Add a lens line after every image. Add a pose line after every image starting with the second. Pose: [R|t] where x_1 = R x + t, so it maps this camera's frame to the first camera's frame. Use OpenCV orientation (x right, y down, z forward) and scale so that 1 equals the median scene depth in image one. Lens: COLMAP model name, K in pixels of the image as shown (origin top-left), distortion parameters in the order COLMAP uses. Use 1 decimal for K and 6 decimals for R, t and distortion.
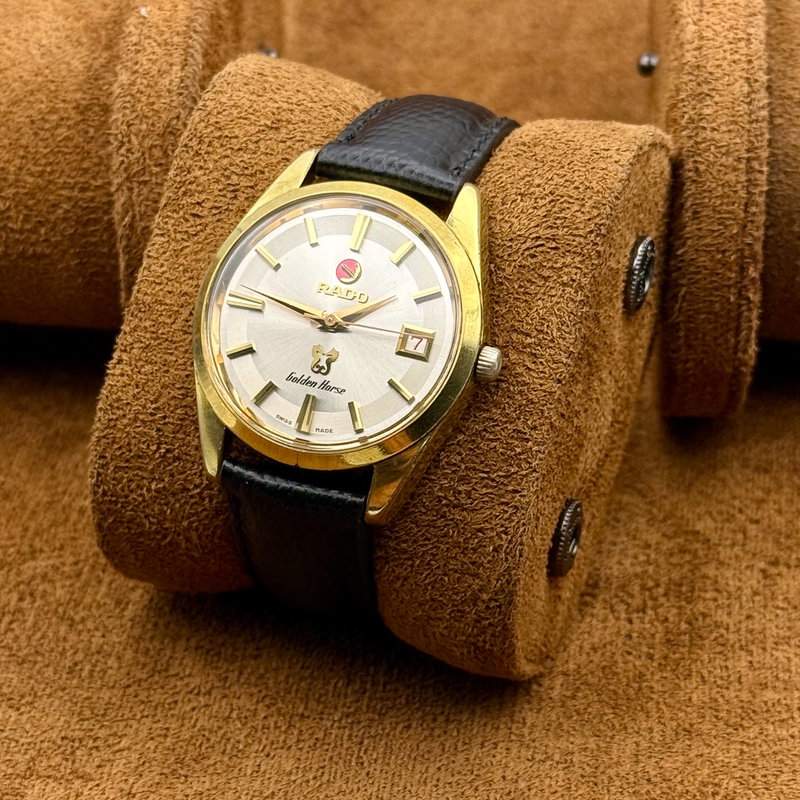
lens RADIAL K [[2369.1, 0, 353.5], [0, 2369.1, 399.9], [0, 0, 1]] dist [0.239739, -1.117102]
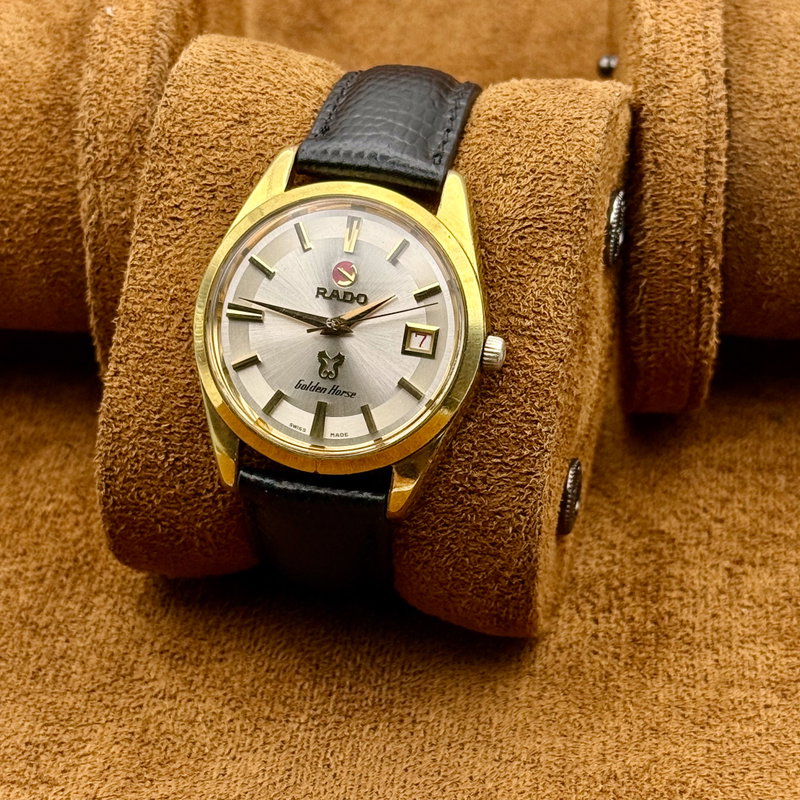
lens RADIAL K [[2369.1, 0, 353.5], [0, 2369.1, 399.9], [0, 0, 1]] dist [0.239739, -1.117102]
pose [[0.991079, -0.107461, 0.078834, -0.081755], [0.097427, 0.987780, 0.121647, -0.120750], [-0.090943, -0.112881, 0.989438, -0.002762]]
